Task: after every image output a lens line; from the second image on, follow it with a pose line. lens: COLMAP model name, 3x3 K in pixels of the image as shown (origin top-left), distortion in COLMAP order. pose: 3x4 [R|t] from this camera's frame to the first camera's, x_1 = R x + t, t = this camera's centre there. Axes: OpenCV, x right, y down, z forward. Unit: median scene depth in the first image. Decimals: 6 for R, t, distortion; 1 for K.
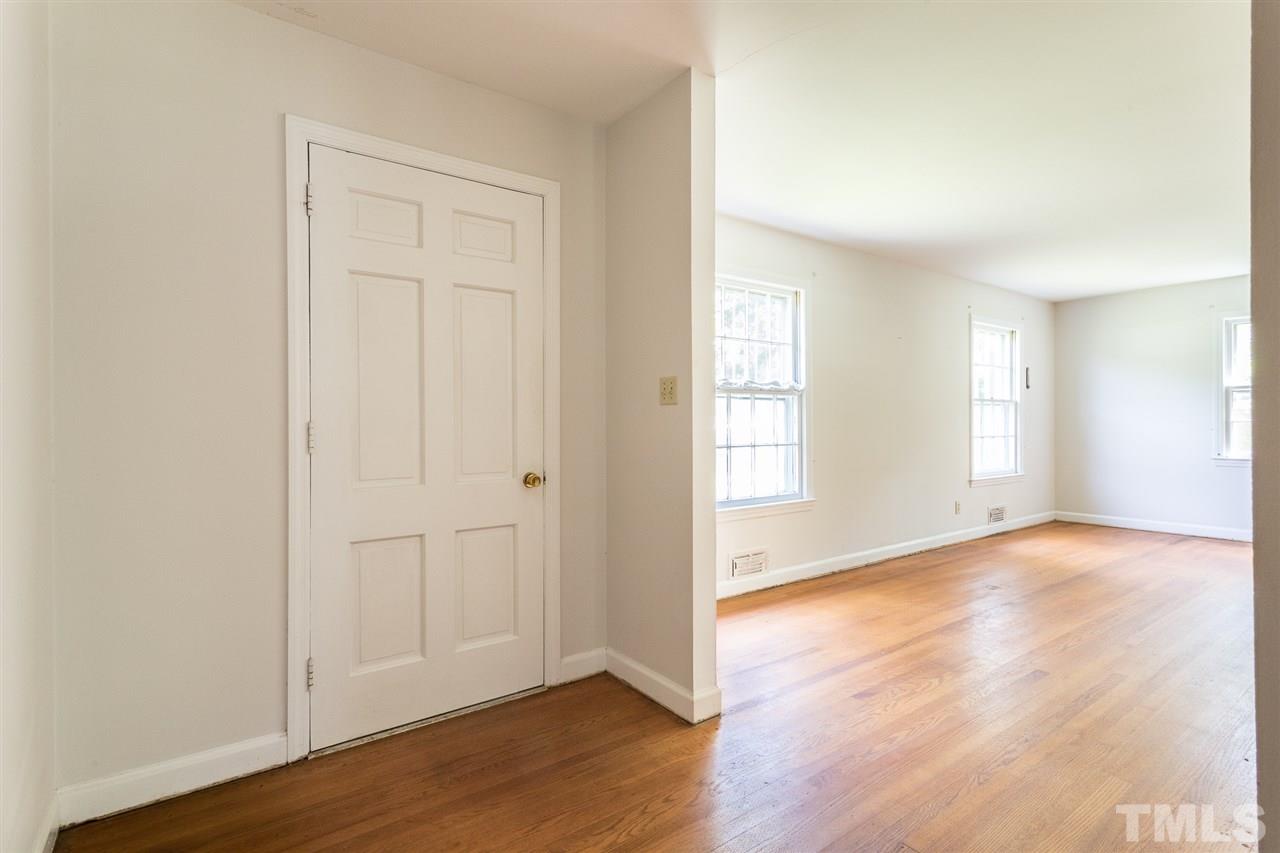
lens RADIAL K [[613.5, 0, 639.2], [0, 613.5, 415.2], [0, 0, 1]] dist [0.002042, 0.000908]
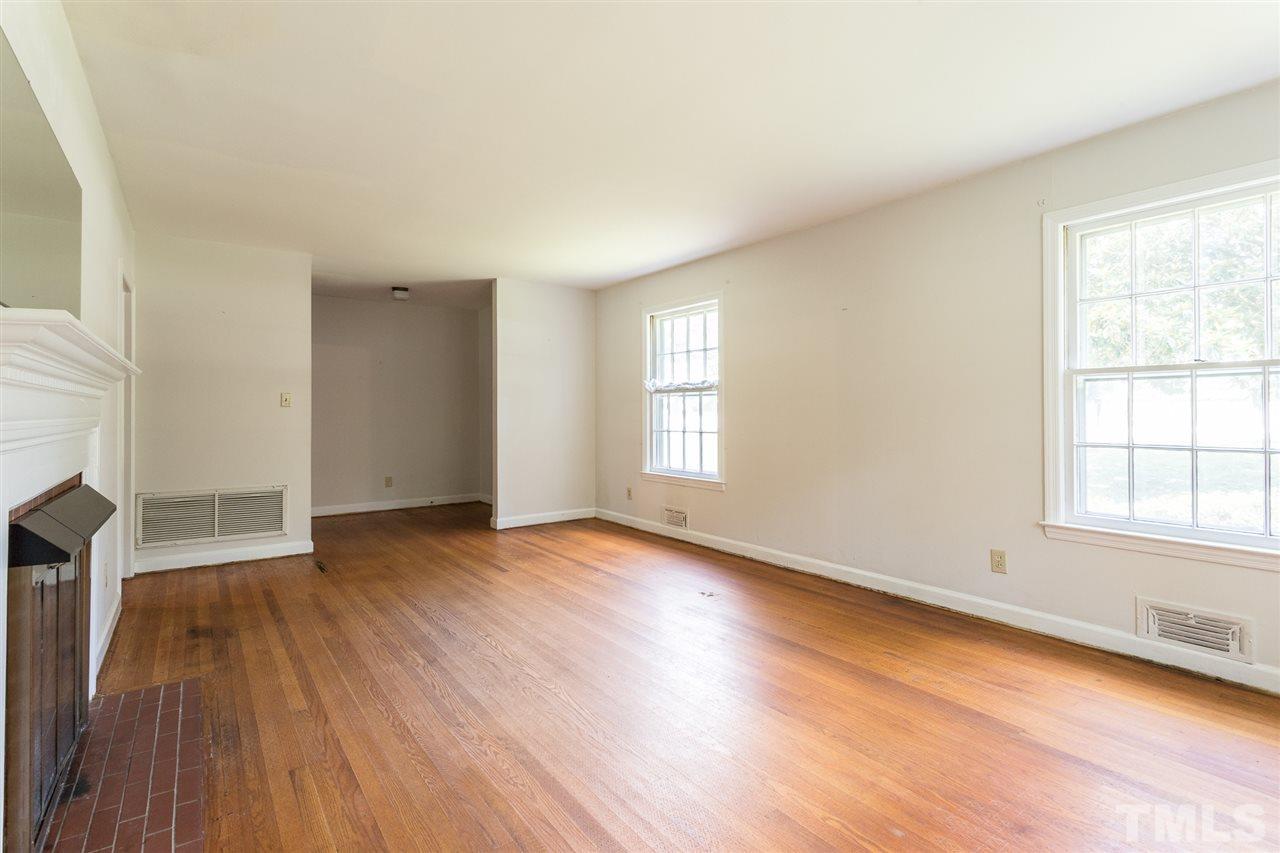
lens RADIAL K [[613.5, 0, 639.2], [0, 613.5, 415.2], [0, 0, 1]] dist [0.002042, 0.000908]
pose [[-0.003399, 0.008998, -0.999954, 1.299841], [0.016997, 0.999816, 0.008939, 0.000517], [0.999850, -0.016965, -0.003551, 0.785004]]
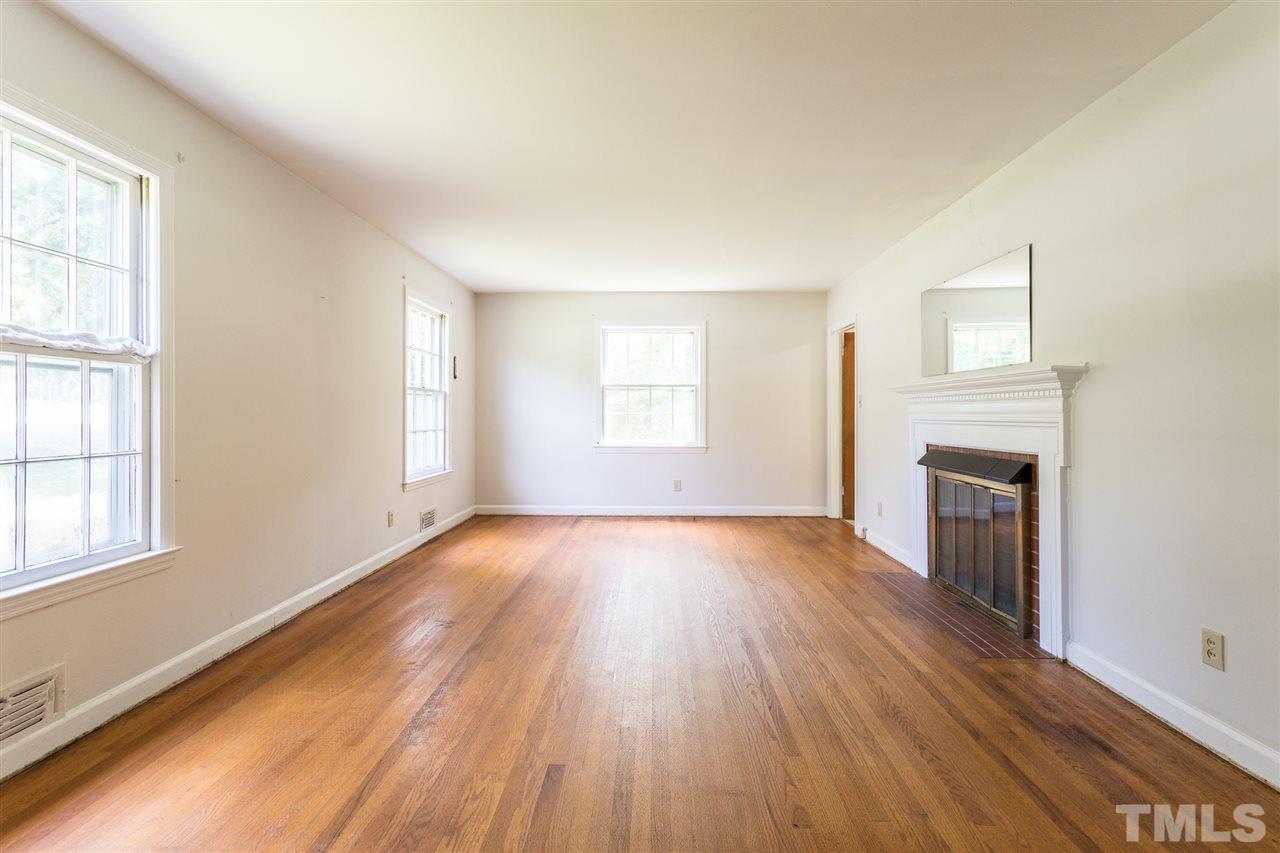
lens RADIAL K [[613.5, 0, 639.2], [0, 613.5, 415.2], [0, 0, 1]] dist [0.002042, 0.000908]
pose [[0.610942, 0.003240, 0.791669, 0.087925], [-0.013694, 0.999885, 0.006476, 0.002993], [-0.791557, -0.014797, 0.610916, 0.287670]]
